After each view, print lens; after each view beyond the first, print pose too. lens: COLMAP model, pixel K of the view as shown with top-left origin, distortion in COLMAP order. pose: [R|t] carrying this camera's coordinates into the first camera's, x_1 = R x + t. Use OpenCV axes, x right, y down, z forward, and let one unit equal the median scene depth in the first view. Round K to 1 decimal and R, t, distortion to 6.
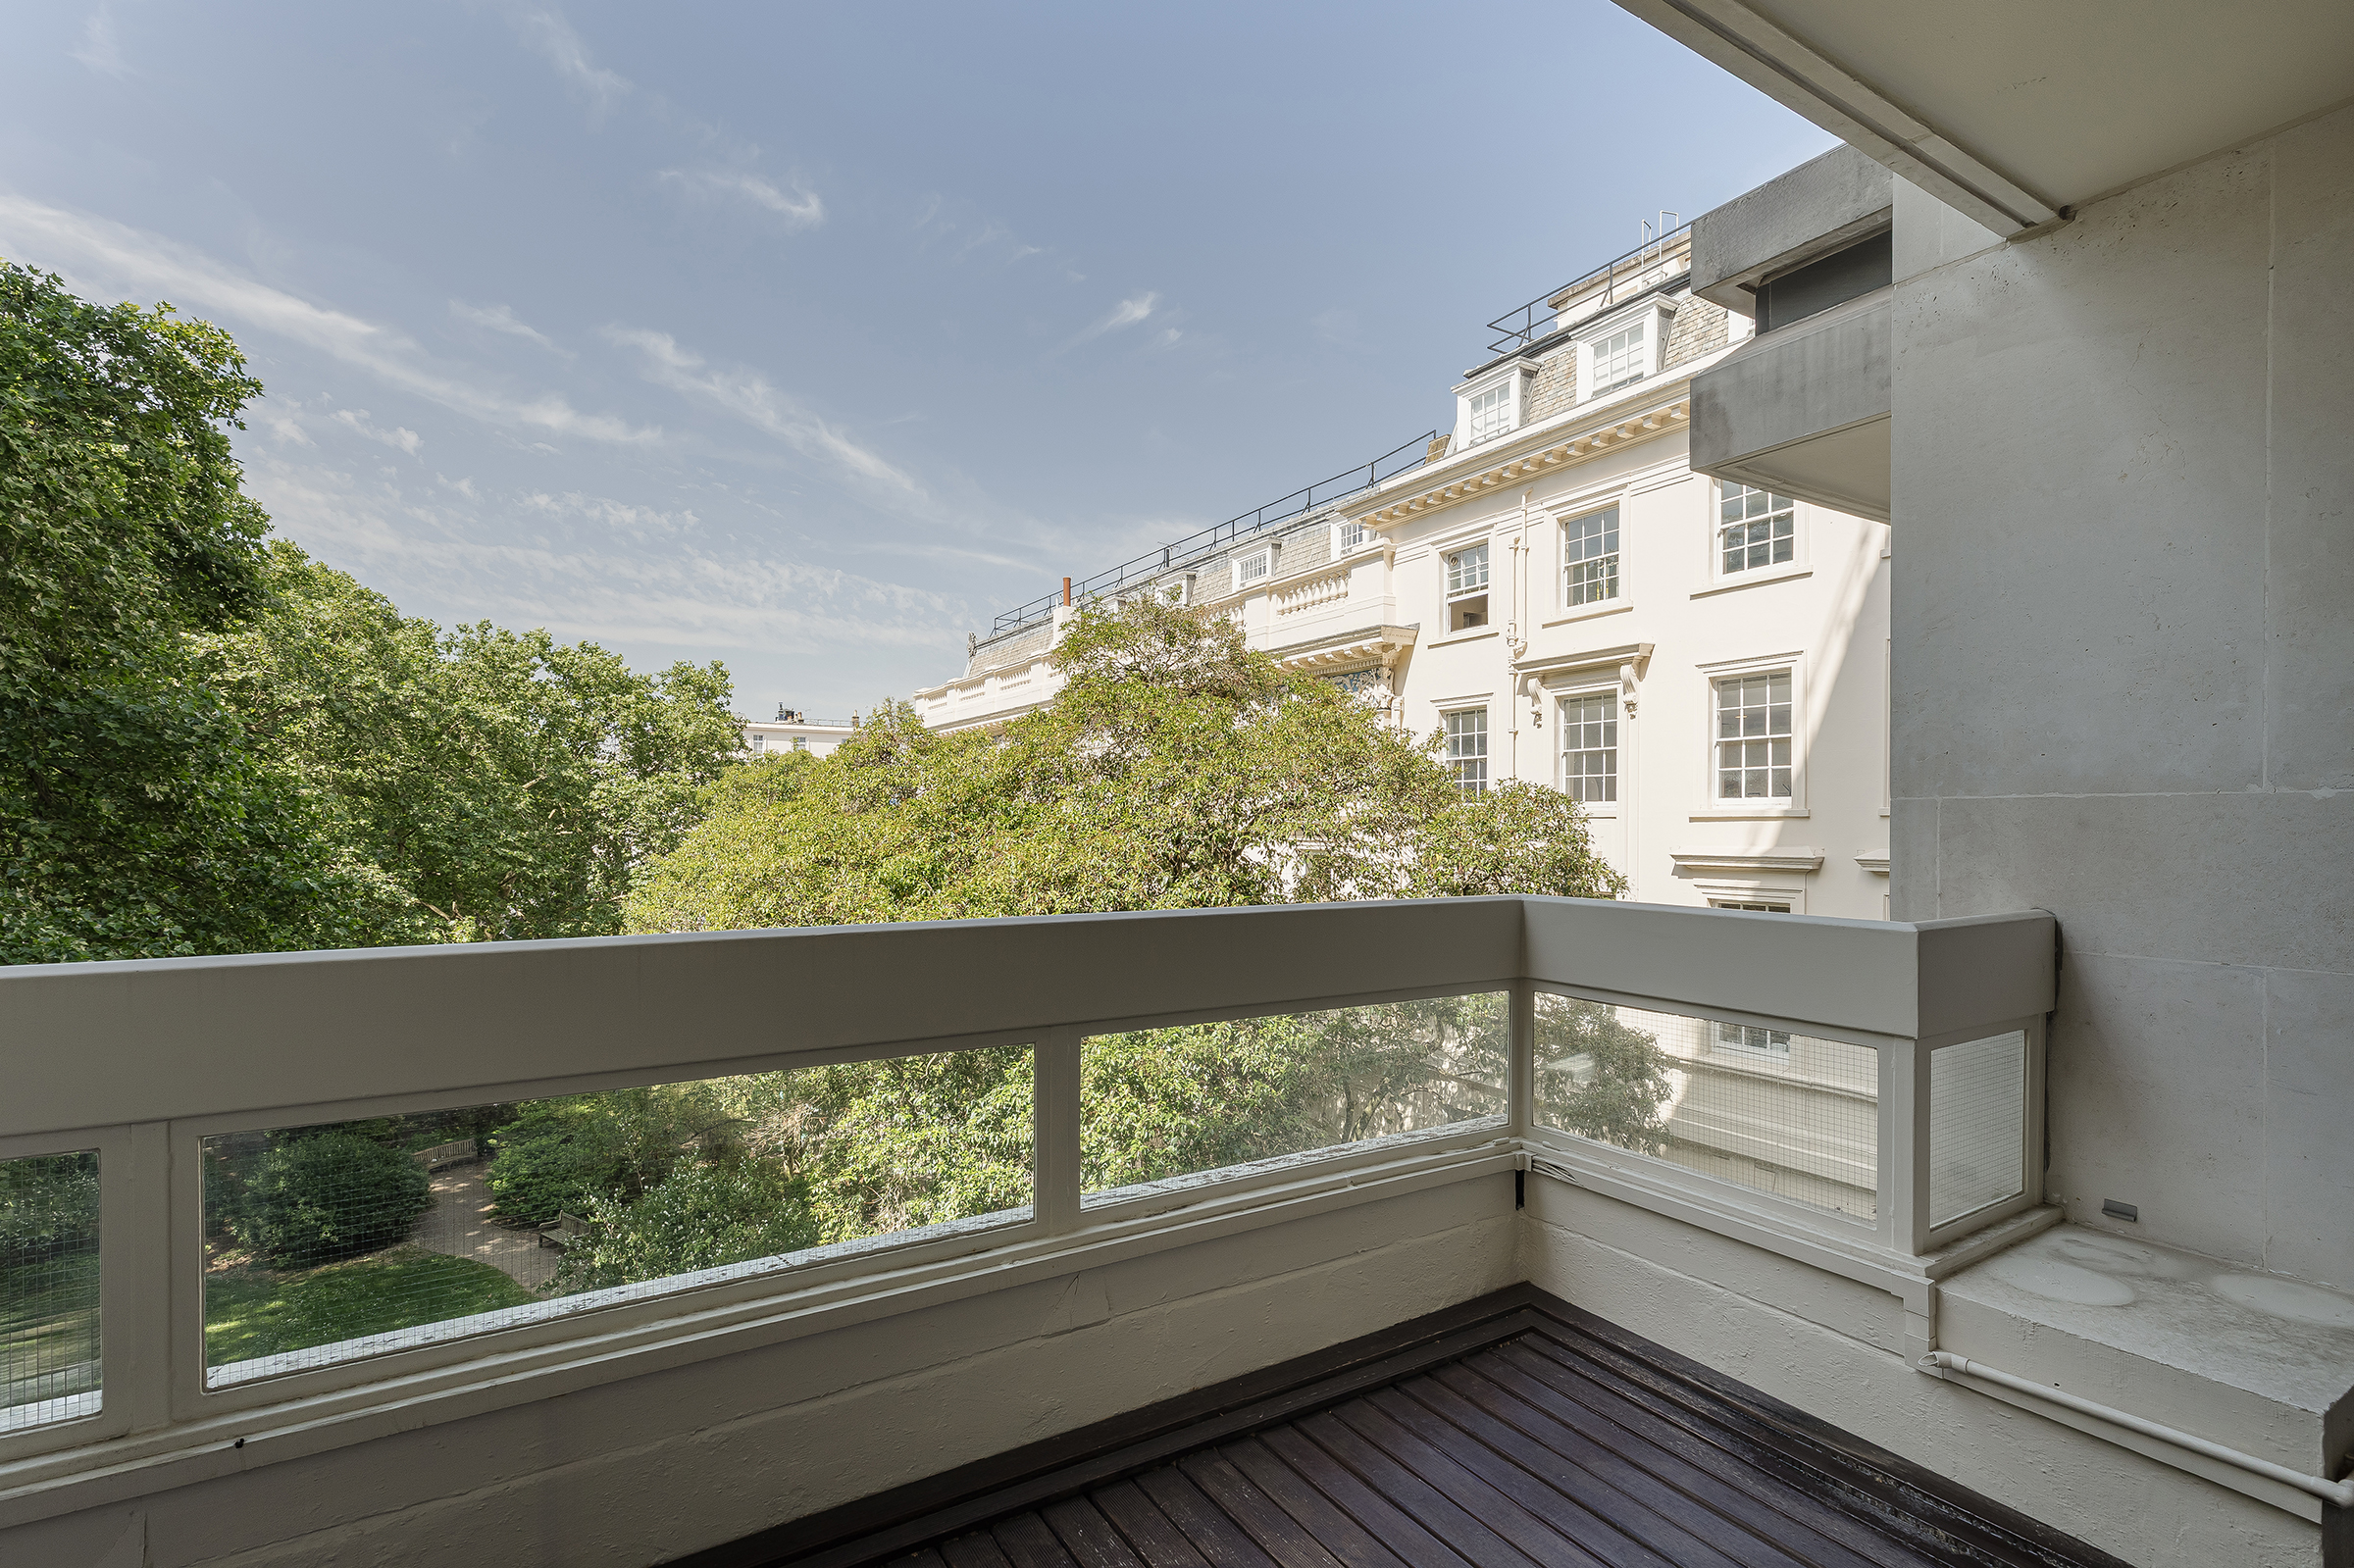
lens RADIAL K [[1070.7, 0, 1142.9], [0, 1070.7, 823.0], [0, 0, 1]] dist [0.001785, 0.000041]
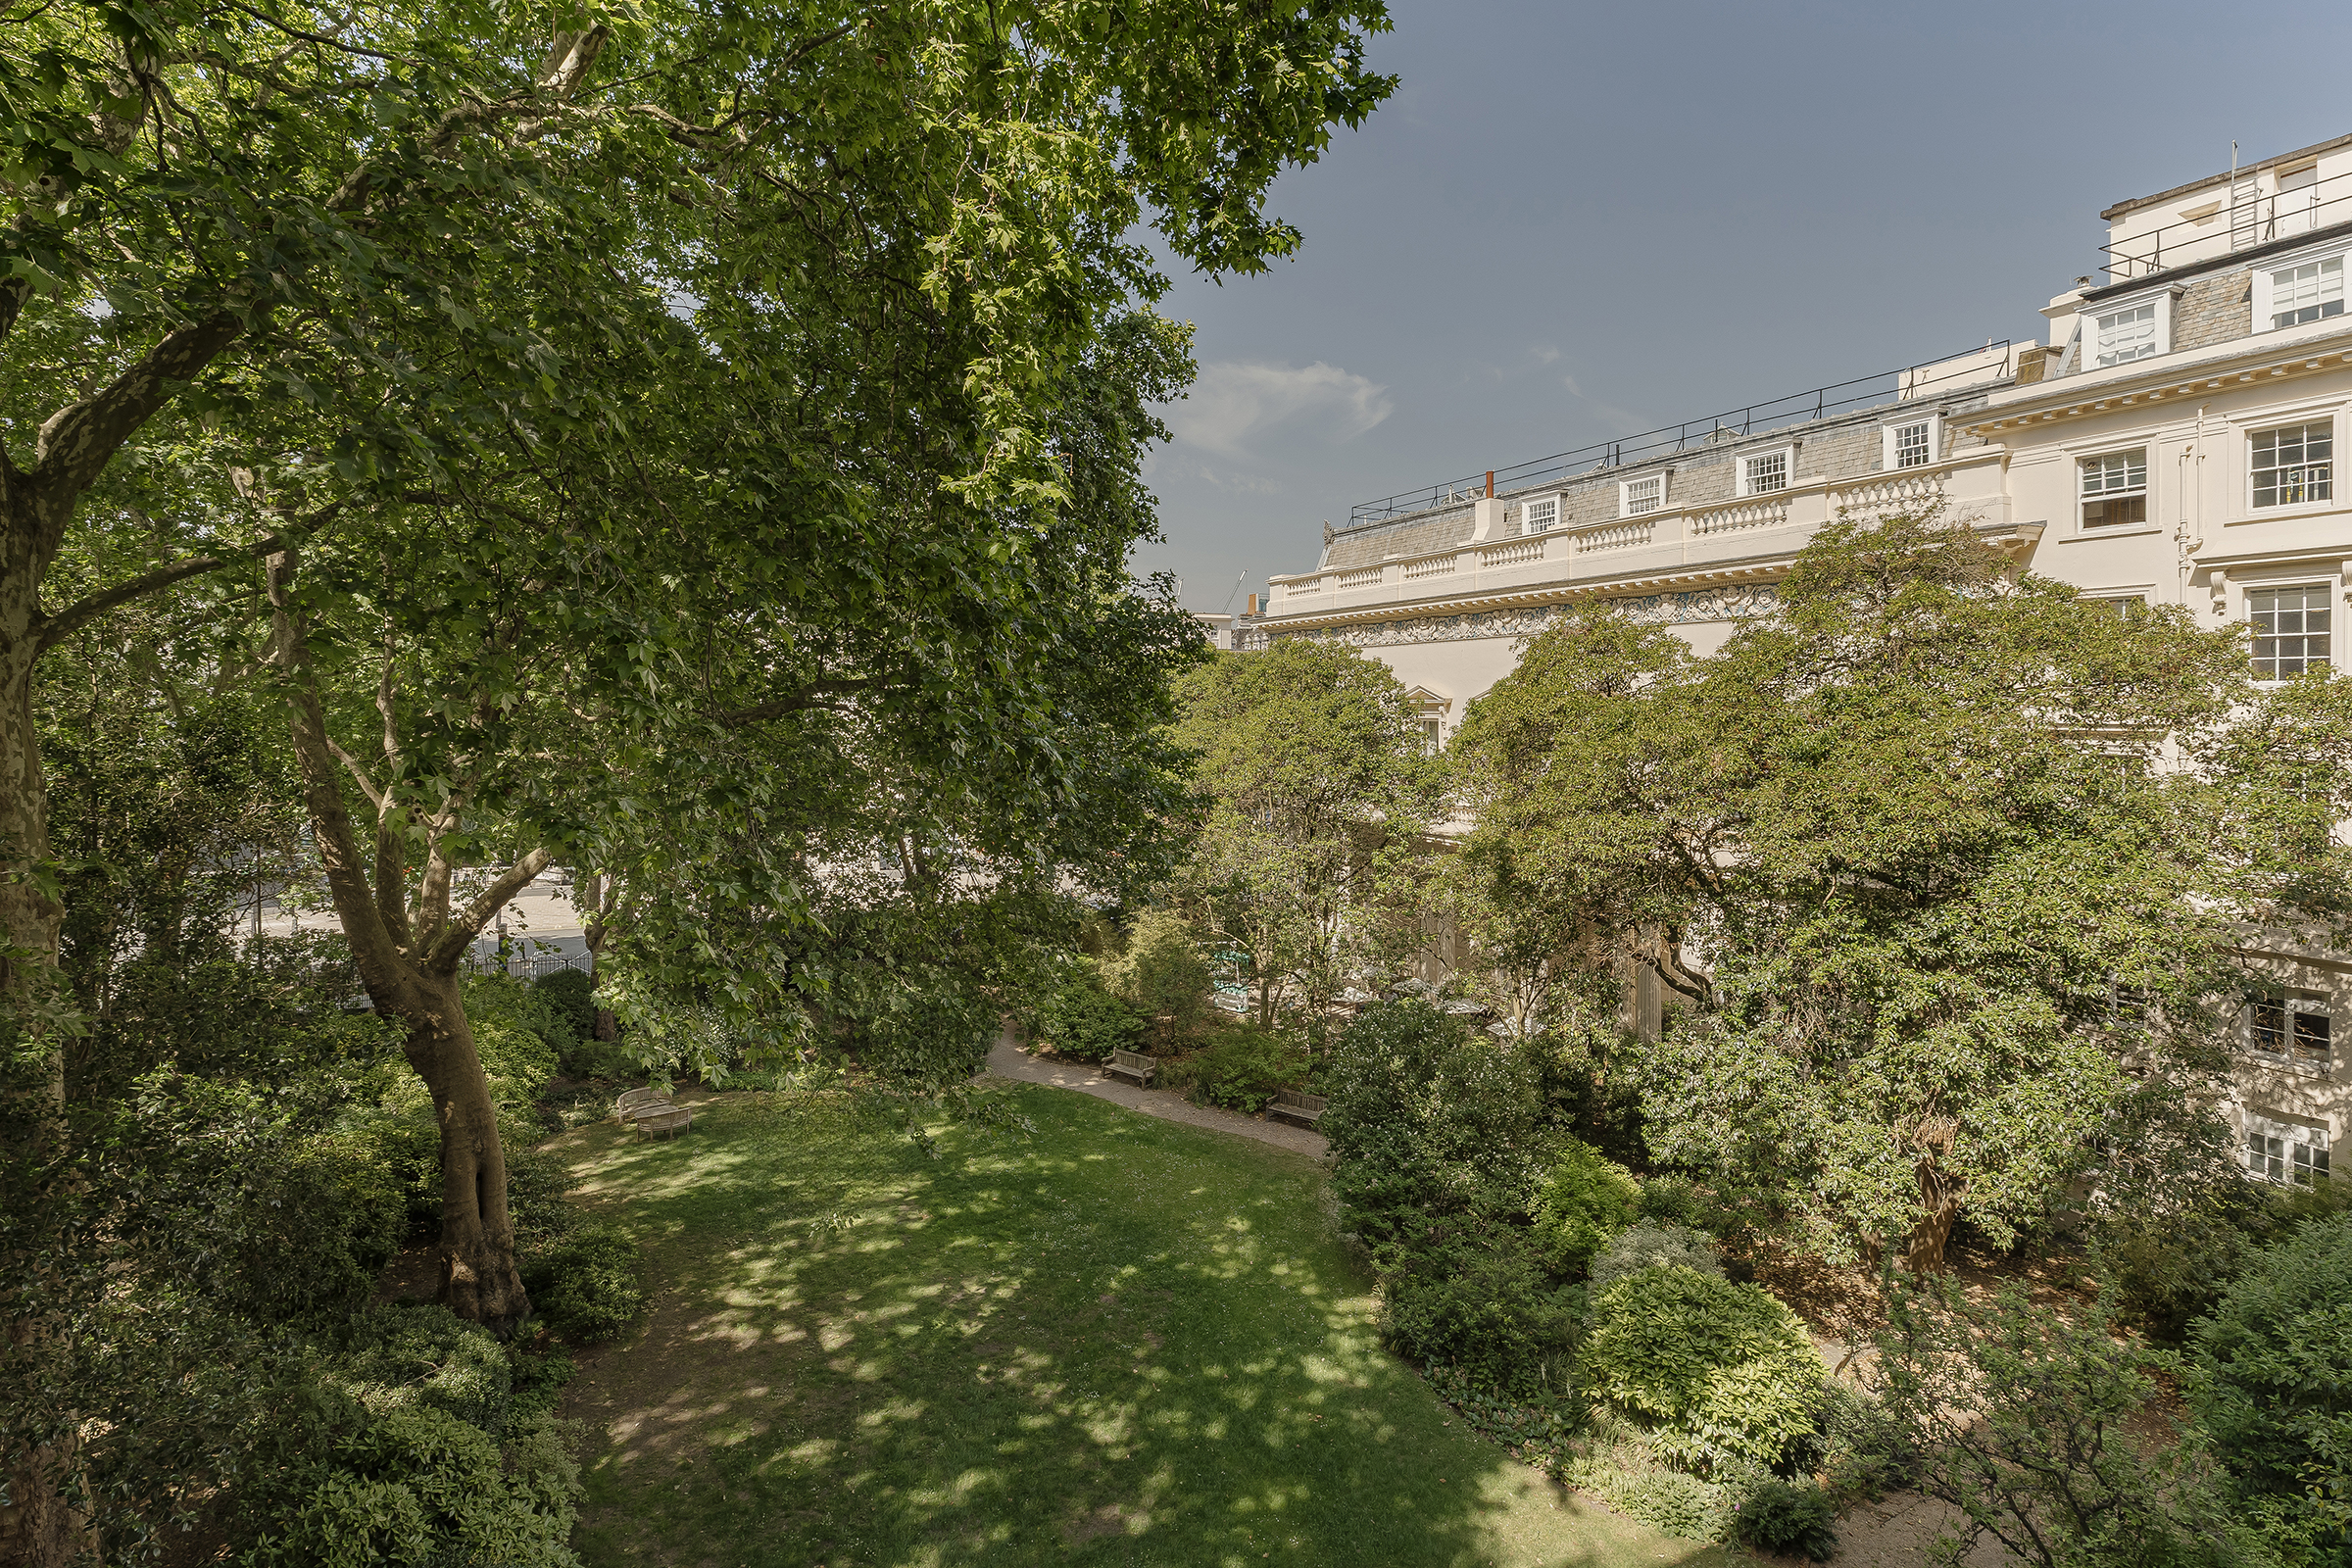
lens RADIAL K [[1093.1, 0, 1213.4], [0, 1093.1, 702.3], [0, 0, 1]] dist [0.002349, 0.000396]
pose [[0.997255, 0.000052, -0.074048, -0.602010], [-0.000266, 0.999996, -0.002888, 0.006218], [0.074047, 0.002900, 0.997251, -0.227891]]
